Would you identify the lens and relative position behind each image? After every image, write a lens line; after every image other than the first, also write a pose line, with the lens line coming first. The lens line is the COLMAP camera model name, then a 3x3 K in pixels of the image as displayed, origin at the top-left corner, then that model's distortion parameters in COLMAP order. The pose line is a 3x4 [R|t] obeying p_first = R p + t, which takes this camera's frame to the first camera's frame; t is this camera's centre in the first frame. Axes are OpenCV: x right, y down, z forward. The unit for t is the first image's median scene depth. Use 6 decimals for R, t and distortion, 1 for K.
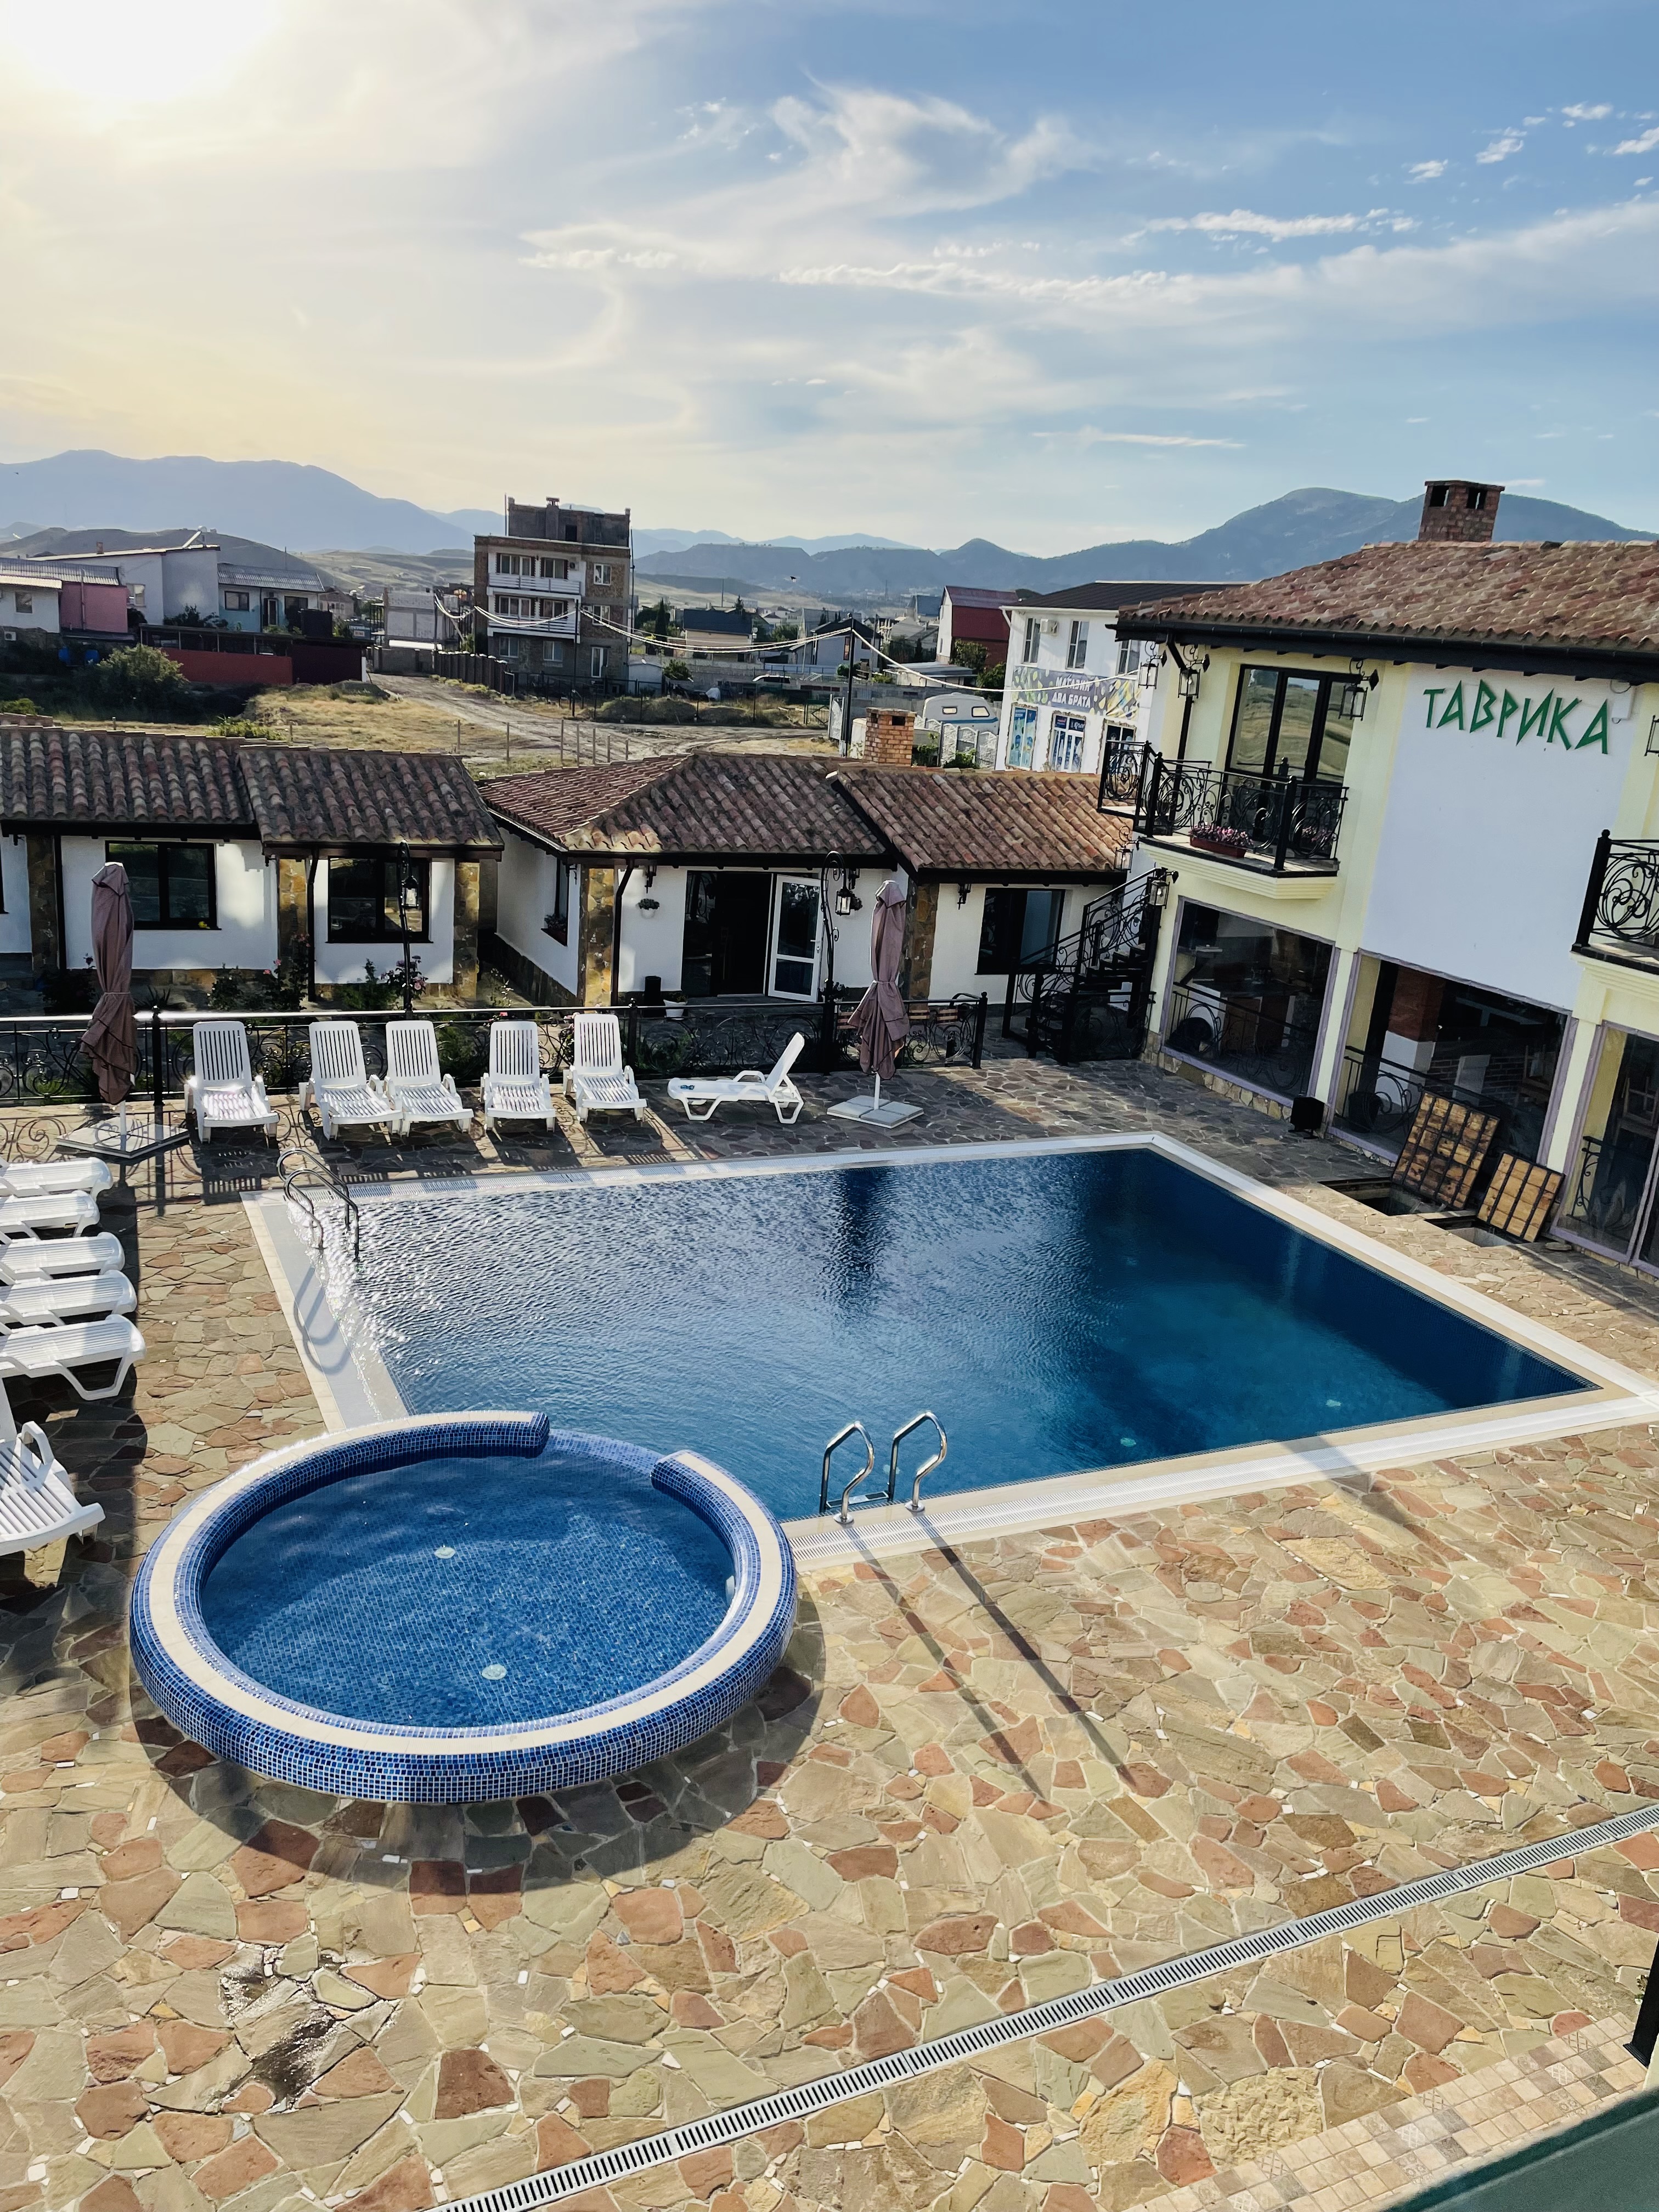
lens RADIAL K [[1673.1, 0, 830.5], [0, 1673.1, 1109.9], [0, 0, 1]] dist [0.053592, -0.001452]
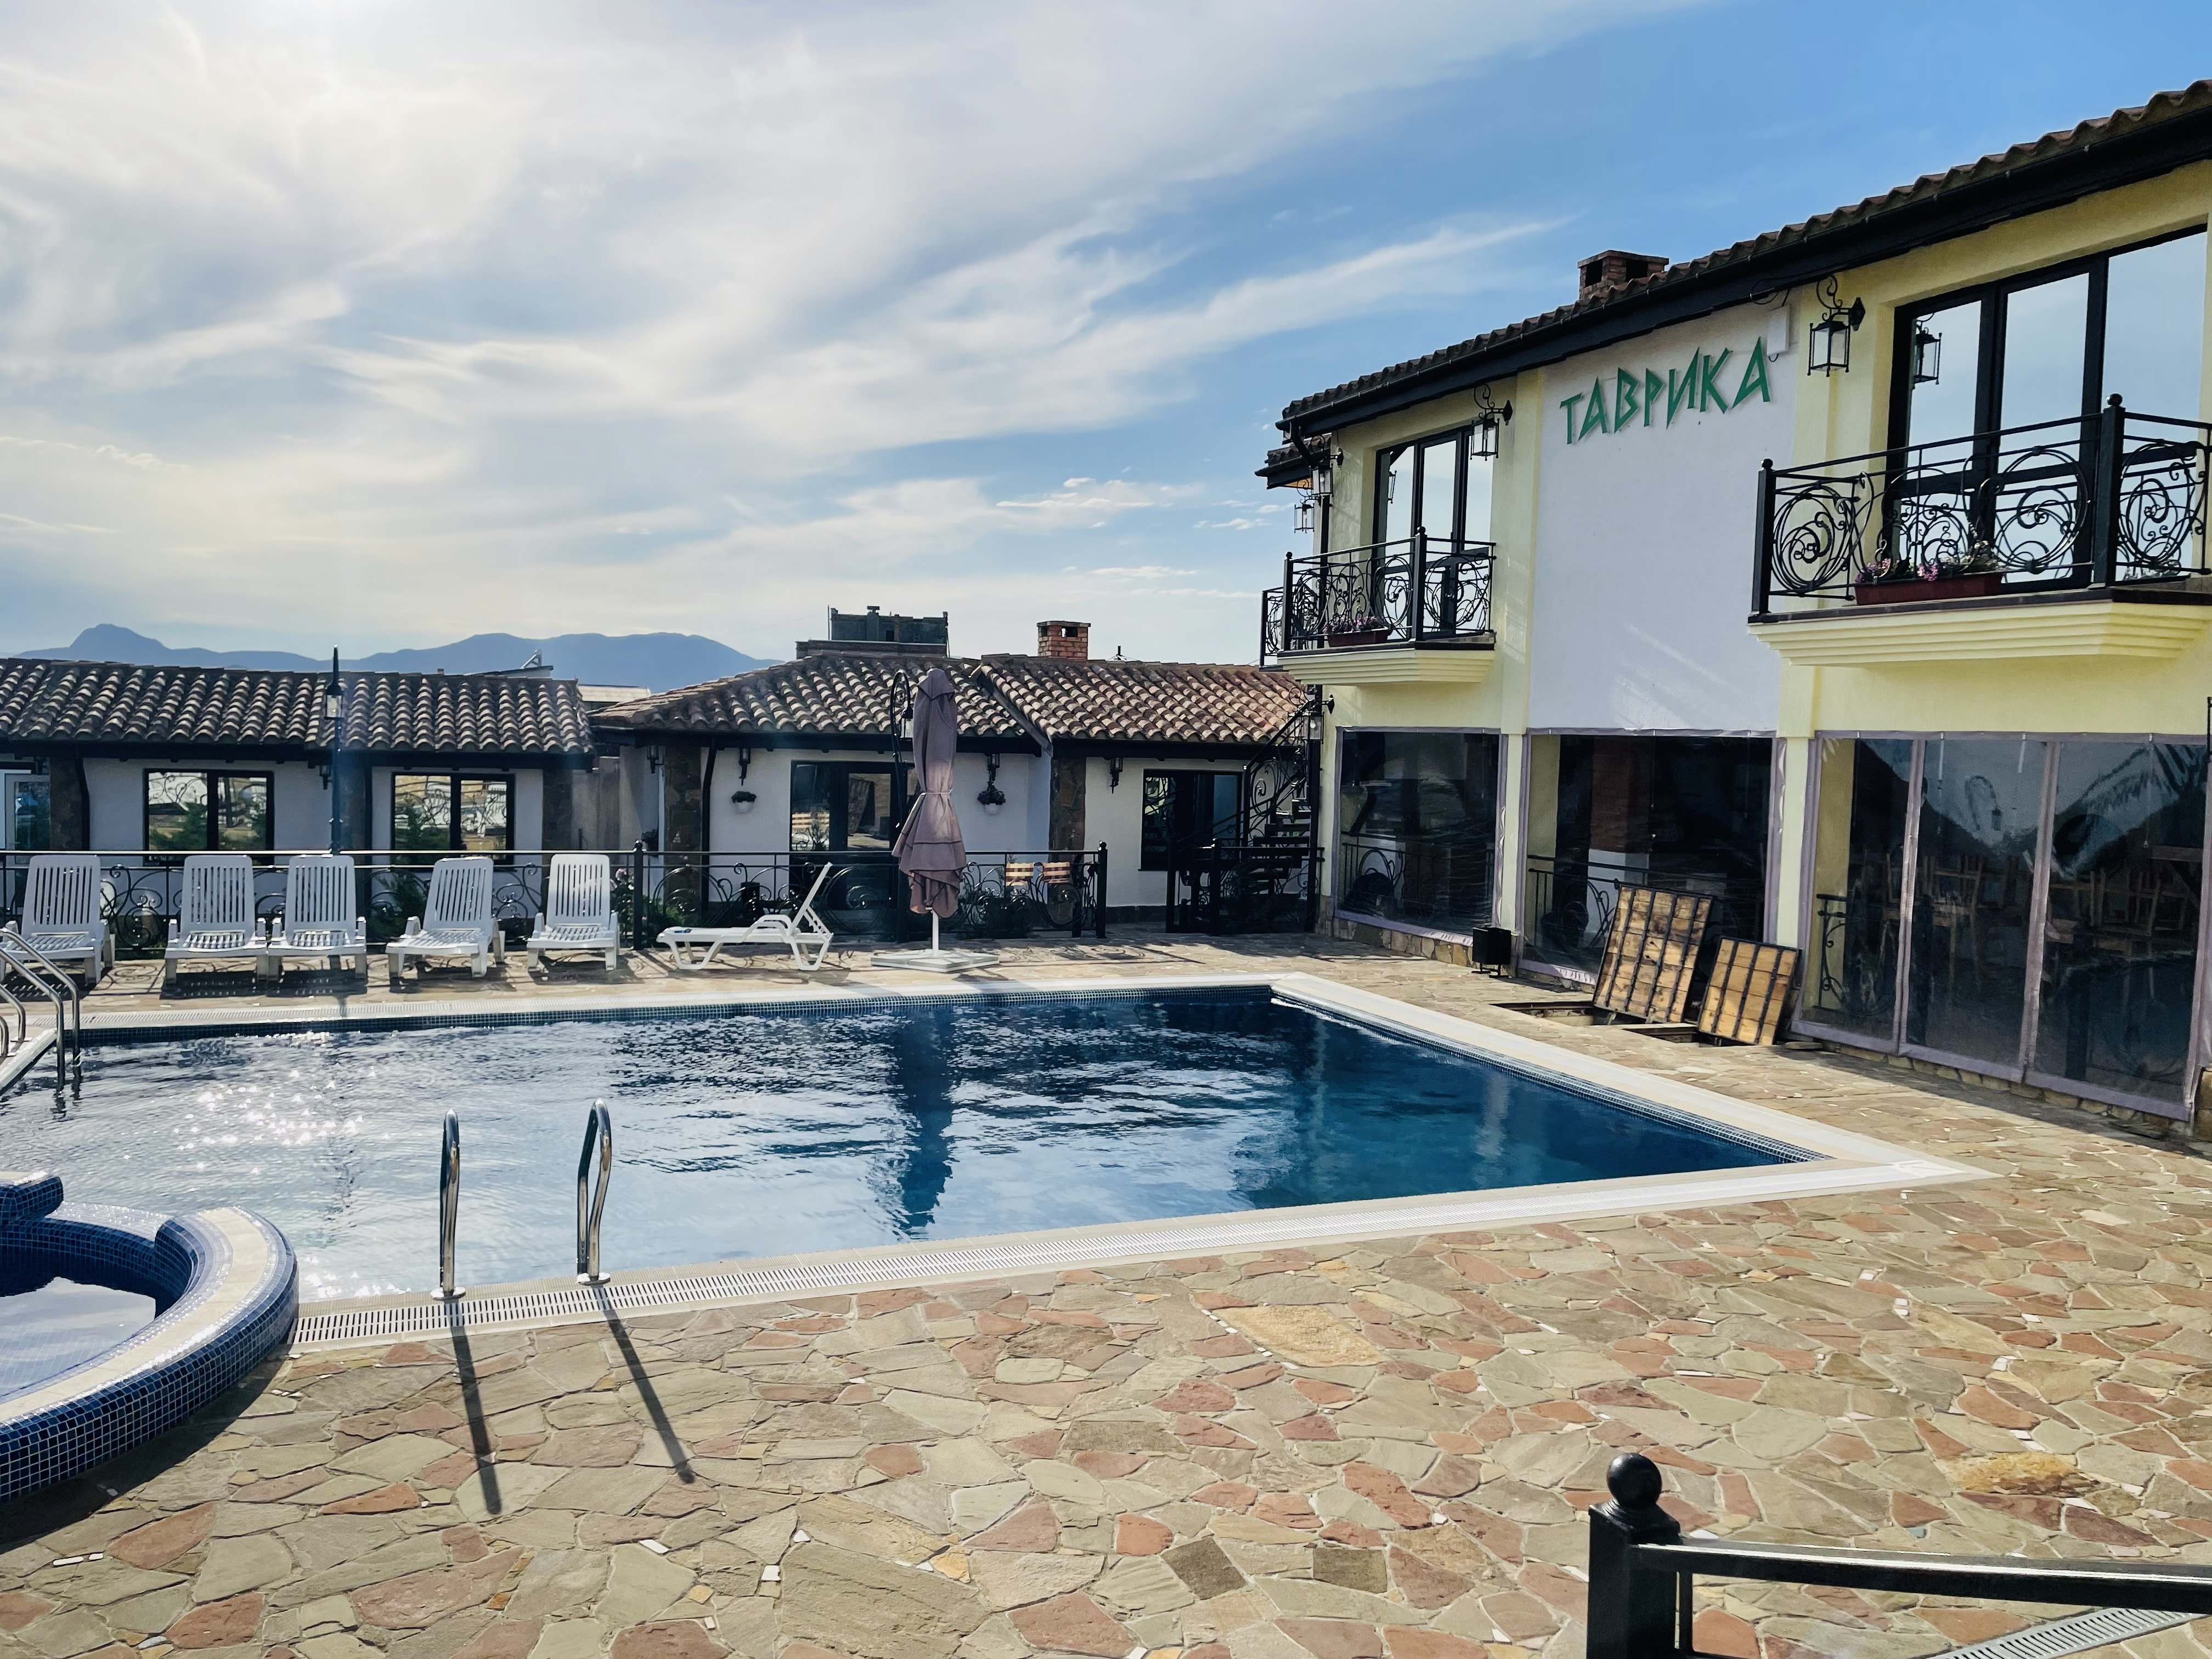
lens RADIAL K [[1673.1, 0, 1102.3], [0, 1673.1, 827.3], [0, 0, 1]] dist [0.053592, -0.001452]
pose [[0.997364, -0.053746, -0.048750, 0.167616], [0.041037, 0.971873, -0.231901, 0.143268], [0.059842, 0.229289, 0.971517, 0.250606]]
